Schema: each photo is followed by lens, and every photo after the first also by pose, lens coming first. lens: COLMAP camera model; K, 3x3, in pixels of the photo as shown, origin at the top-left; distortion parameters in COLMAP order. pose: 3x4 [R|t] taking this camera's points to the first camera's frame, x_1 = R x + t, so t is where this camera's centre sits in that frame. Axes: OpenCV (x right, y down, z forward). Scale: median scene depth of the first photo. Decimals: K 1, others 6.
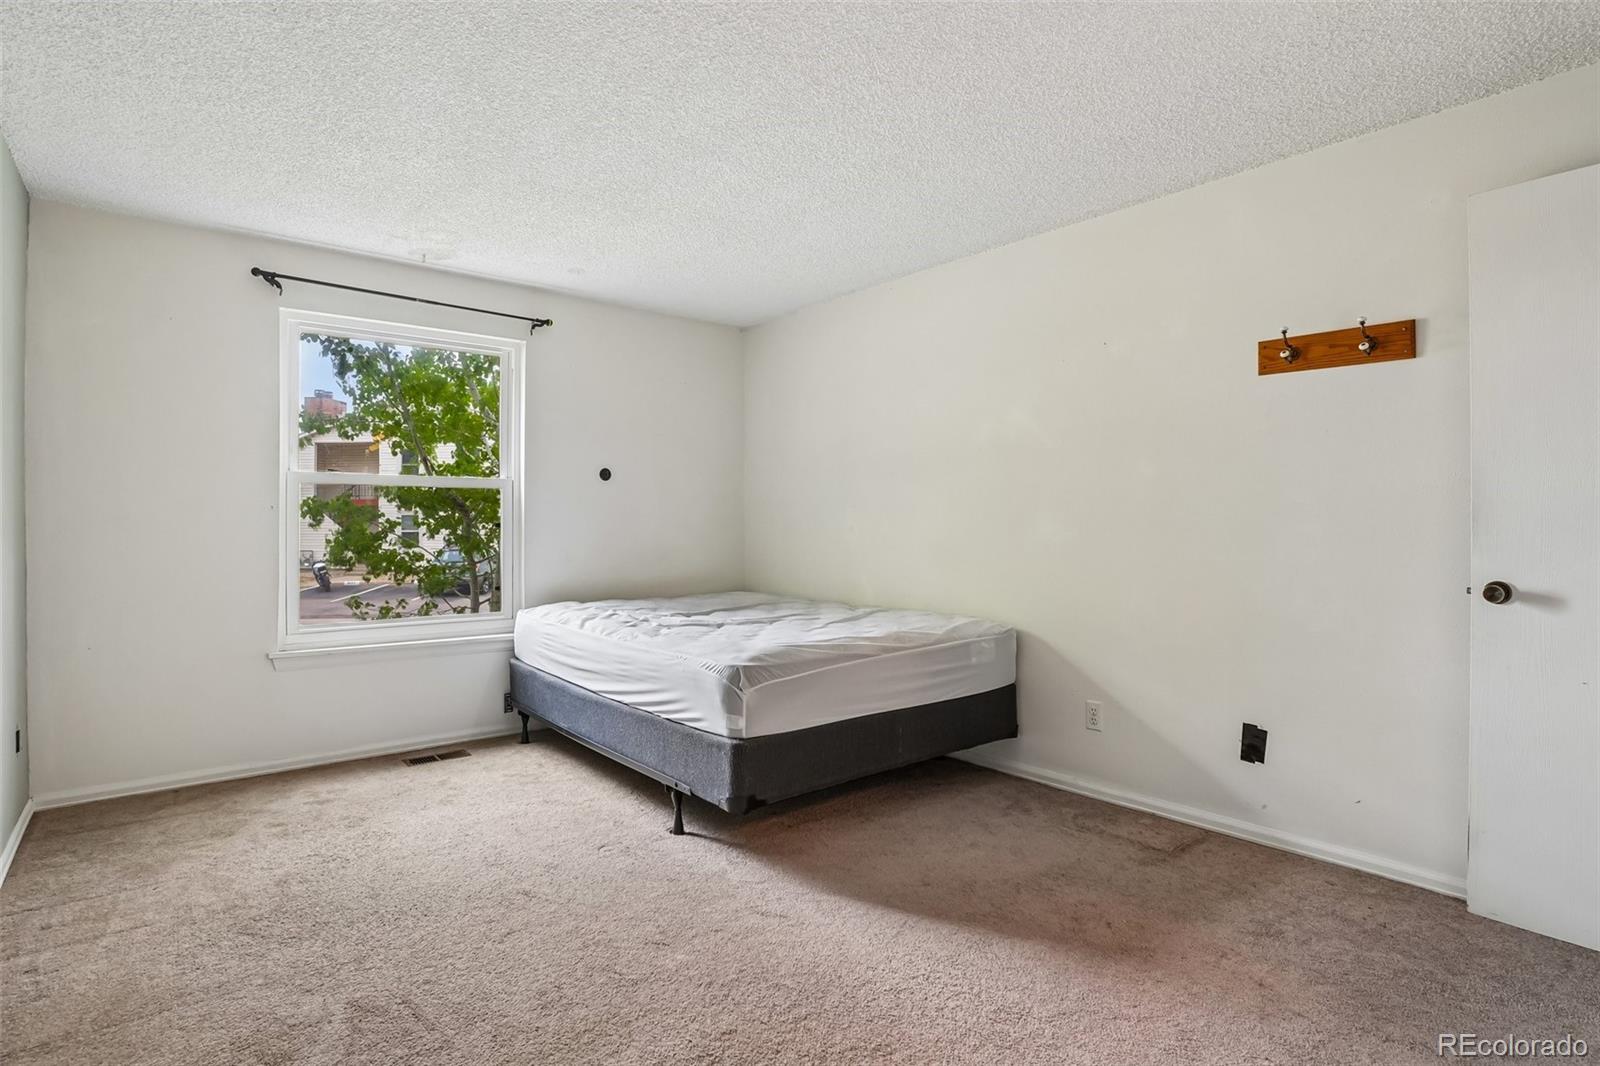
lens RADIAL K [[799.9, 0, 799.7], [0, 799.9, 522.8], [0, 0, 1]] dist [-0.040322, 0.008928]
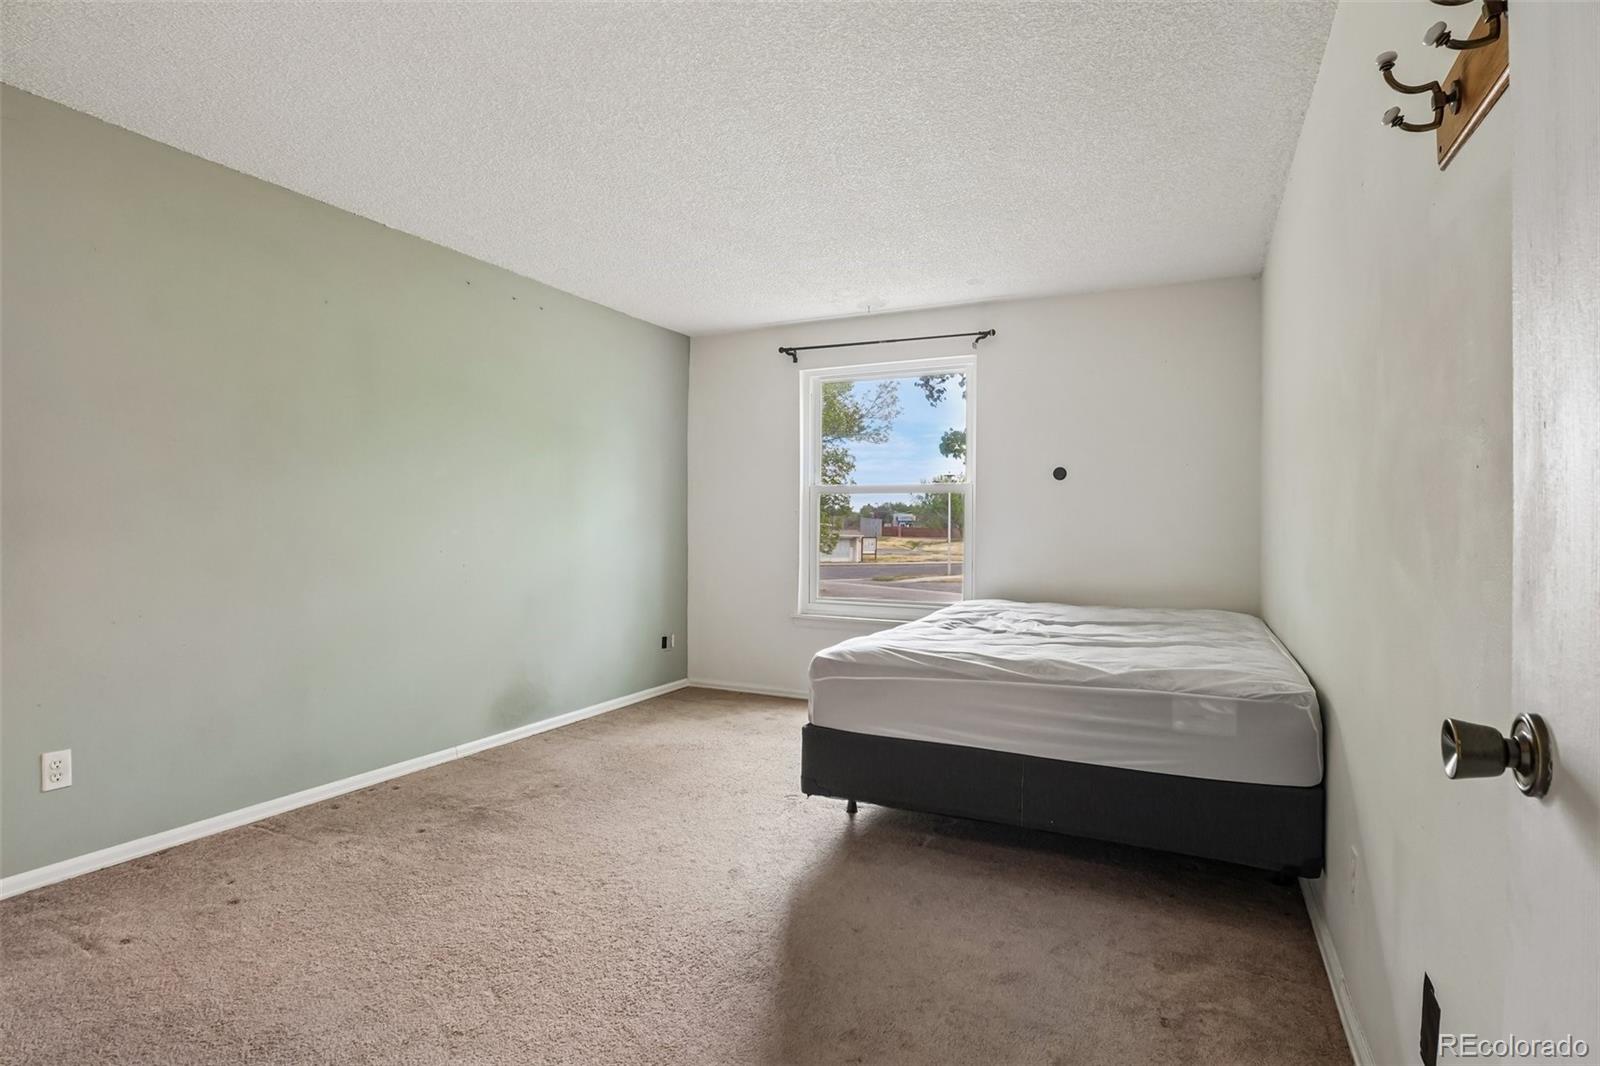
lens RADIAL K [[799.9, 0, 792.0], [0, 799.9, 528.0], [0, 0, 1]] dist [-0.040322, 0.008928]
pose [[0.409005, 0.003883, -0.912524, 0.685600], [-0.007436, 0.999972, 0.000923, 0.008648], [0.912502, 0.006408, 0.409022, 0.424471]]
